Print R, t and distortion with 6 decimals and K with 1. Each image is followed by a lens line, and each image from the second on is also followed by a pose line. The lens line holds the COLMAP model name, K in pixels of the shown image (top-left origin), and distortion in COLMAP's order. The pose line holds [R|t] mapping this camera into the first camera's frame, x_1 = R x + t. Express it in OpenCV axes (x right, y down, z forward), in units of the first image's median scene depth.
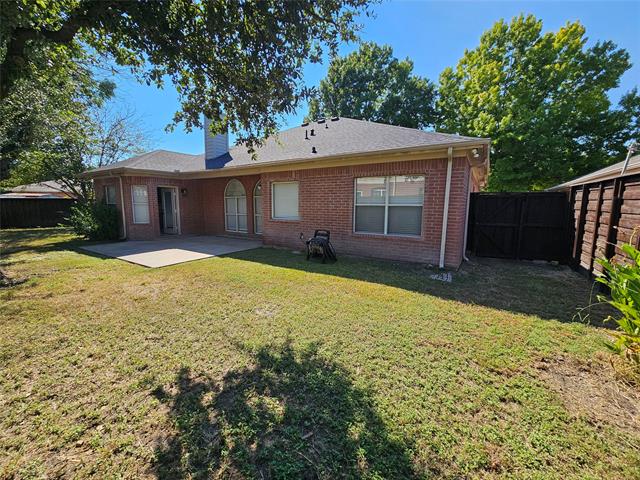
lens RADIAL K [[262.6, 0, 317.5], [0, 262.6, 235.4], [0, 0, 1]] dist [0.001388, 0.000479]
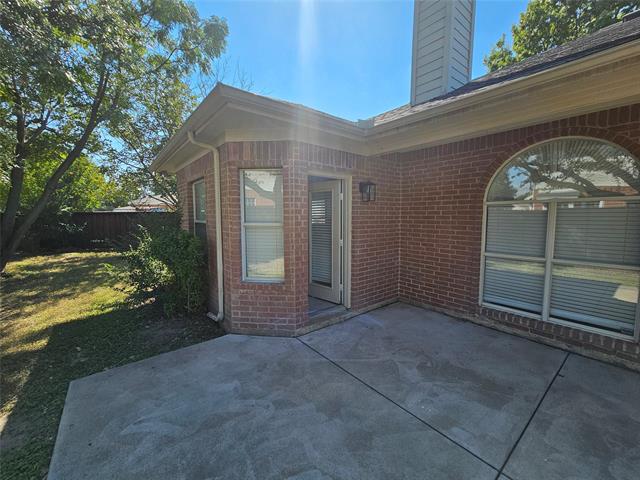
lens RADIAL K [[262.6, 0, 321.8], [0, 262.6, 234.3], [0, 0, 1]] dist [0.001388, 0.000479]
pose [[0.952491, 0.020259, -0.303893, -0.938318], [-0.036938, 0.998104, -0.049239, -0.176295], [0.302319, 0.058125, 0.951433, 1.322856]]
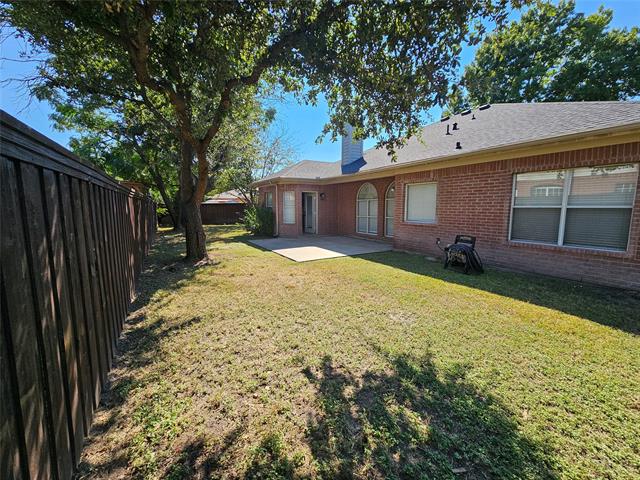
lens RADIAL K [[262.6, 0, 317.1], [0, 262.6, 235.0], [0, 0, 1]] dist [0.001388, 0.000479]
pose [[0.892383, 0.044143, -0.449115, -0.042582], [-0.049528, 0.998773, -0.000244, 0.002232], [0.448553, 0.022462, 0.893474, -0.003900]]
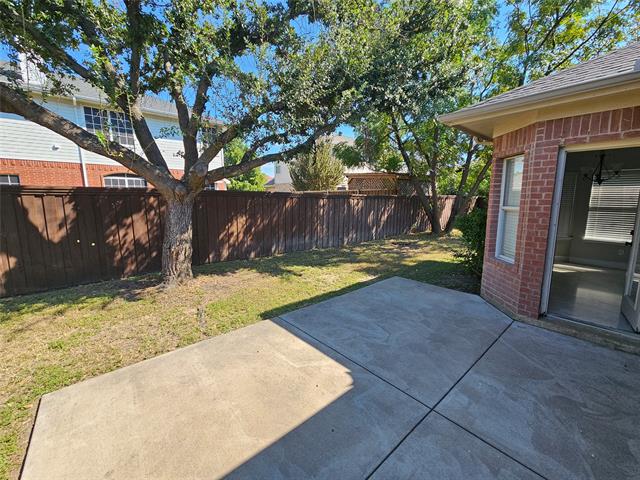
lens RADIAL K [[262.6, 0, 316.5], [0, 262.6, 236.7], [0, 0, 1]] dist [0.001388, 0.000479]
pose [[-0.273837, 0.136911, -0.951981, -0.470778], [-0.116754, 0.977764, 0.174203, -0.213385], [0.954663, 0.158851, -0.251763, 1.580476]]
